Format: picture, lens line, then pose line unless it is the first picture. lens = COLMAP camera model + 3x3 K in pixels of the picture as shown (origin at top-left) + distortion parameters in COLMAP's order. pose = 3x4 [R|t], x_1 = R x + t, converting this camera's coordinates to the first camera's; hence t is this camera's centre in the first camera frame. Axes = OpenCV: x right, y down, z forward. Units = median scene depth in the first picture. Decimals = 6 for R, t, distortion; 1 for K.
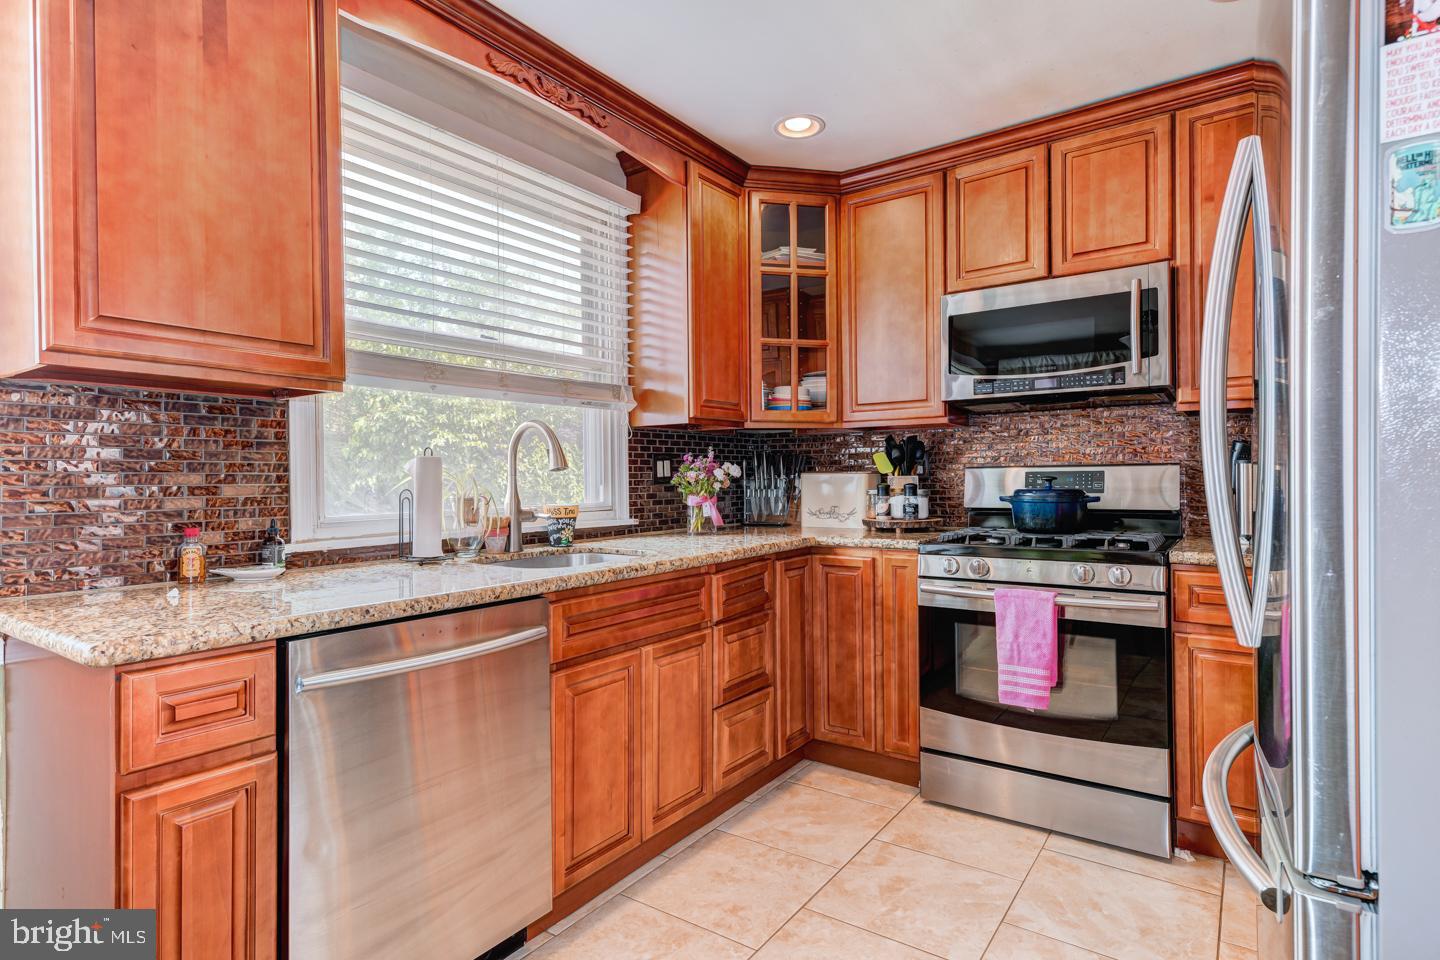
lens RADIAL K [[737.7, 0, 713.5], [0, 737.7, 478.0], [0, 0, 1]] dist [0.005296, 0.001525]
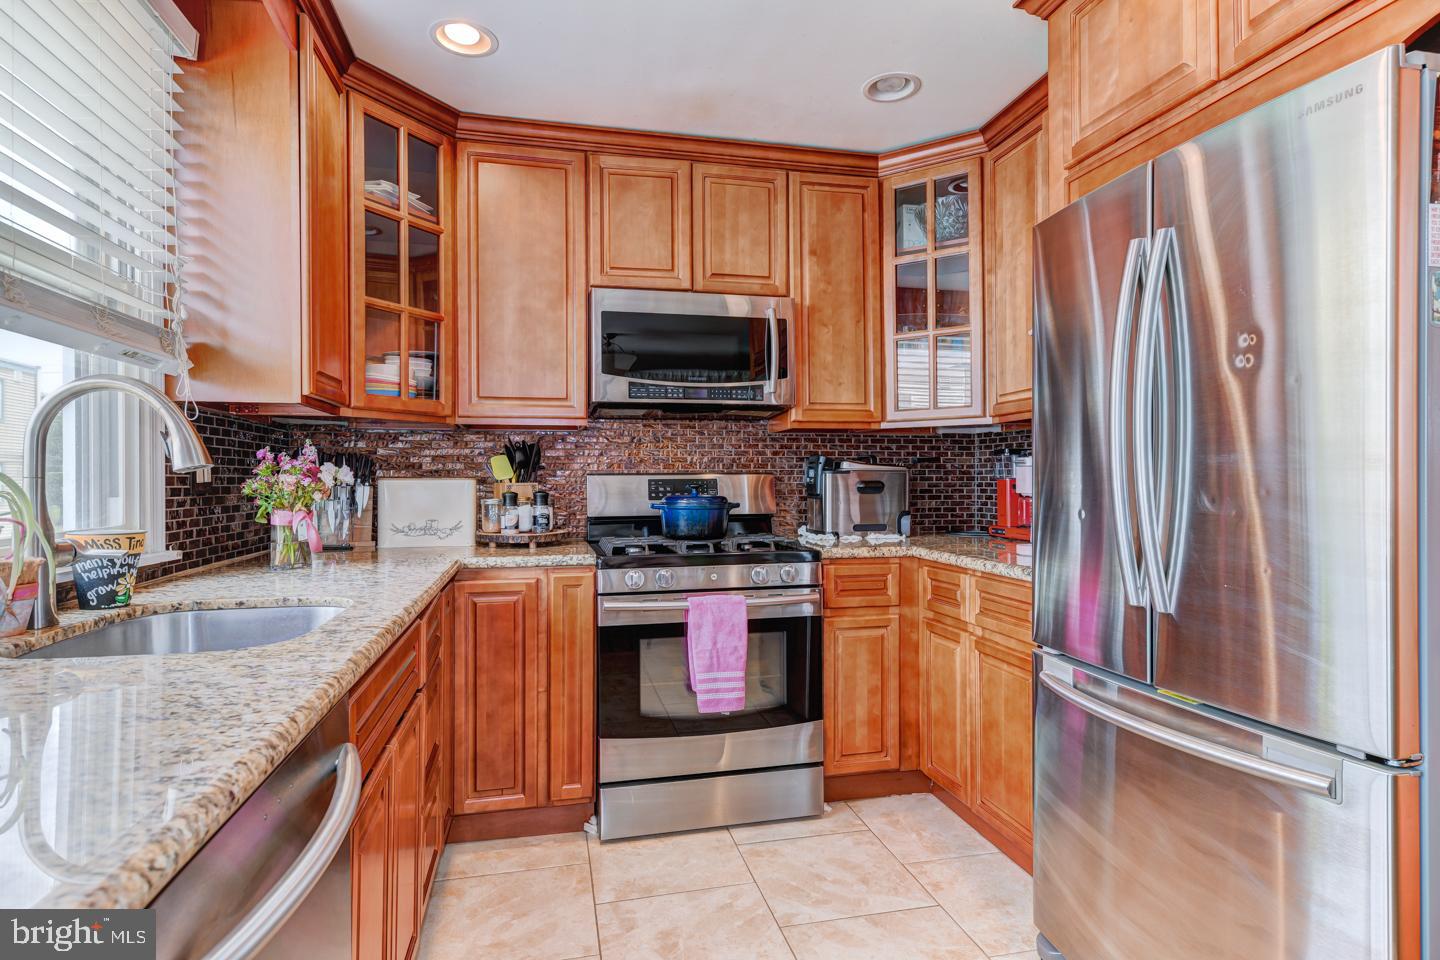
lens RADIAL K [[767.8, 0, 726.7], [0, 767.8, 478.3], [0, 0, 1]] dist [0.003878, 0.003185]
pose [[0.660986, 0.008986, 0.750345, -0.315096], [-0.001473, 0.999942, -0.010677, 0.001328], [-0.750397, 0.005953, 0.660960, 0.255246]]
